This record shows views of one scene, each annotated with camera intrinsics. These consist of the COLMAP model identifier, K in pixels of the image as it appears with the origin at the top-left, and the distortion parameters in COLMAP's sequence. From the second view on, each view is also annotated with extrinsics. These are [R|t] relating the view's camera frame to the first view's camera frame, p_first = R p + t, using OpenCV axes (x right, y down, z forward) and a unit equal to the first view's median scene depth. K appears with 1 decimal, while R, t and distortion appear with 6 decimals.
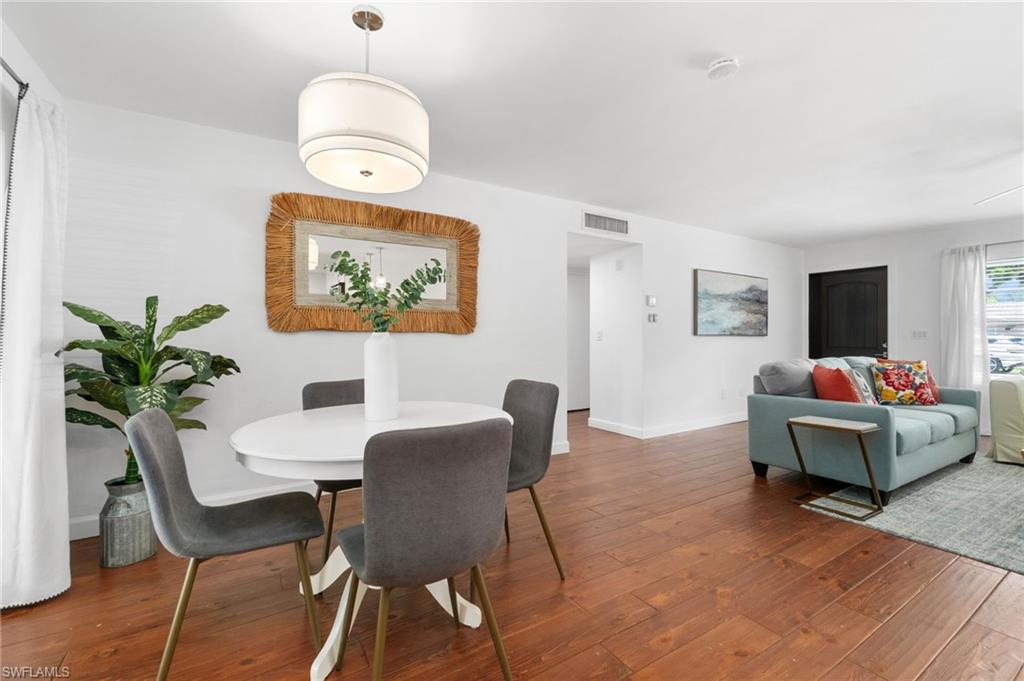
lens RADIAL K [[447.2, 0, 501.1], [0, 447.2, 339.6], [0, 0, 1]] dist [0.000968, 0.000079]
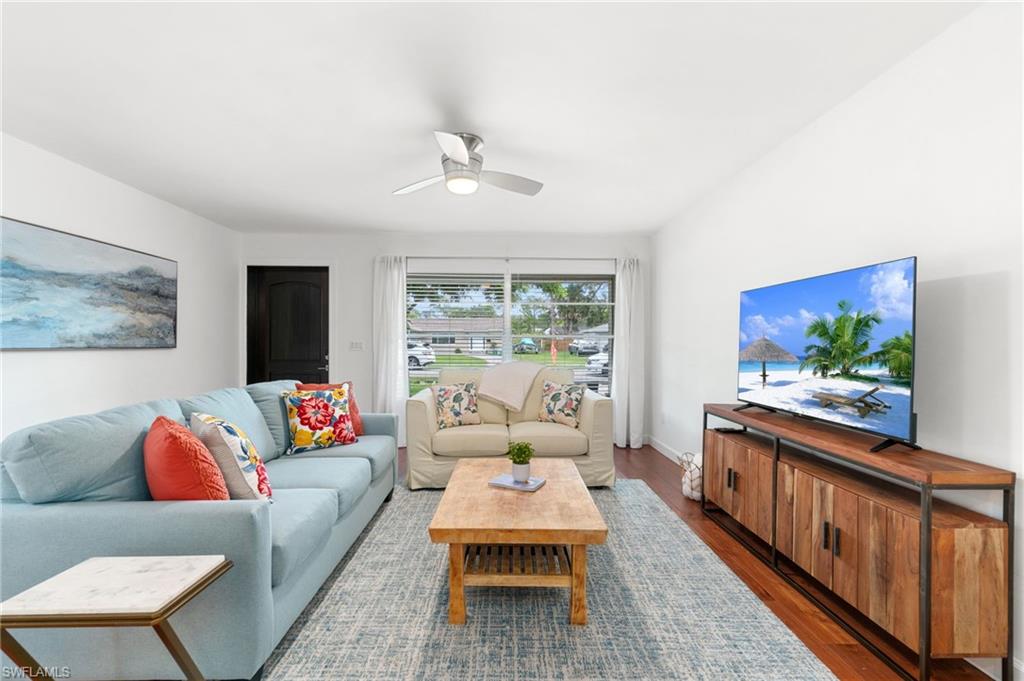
lens RADIAL K [[447.2, 0, 501.1], [0, 447.2, 339.6], [0, 0, 1]] dist [0.000968, 0.000079]
pose [[0.524450, 0.006445, 0.851417, 0.437453], [-0.000604, 0.999974, -0.007198, -0.024381], [-0.851441, 0.003261, 0.524440, 0.376518]]
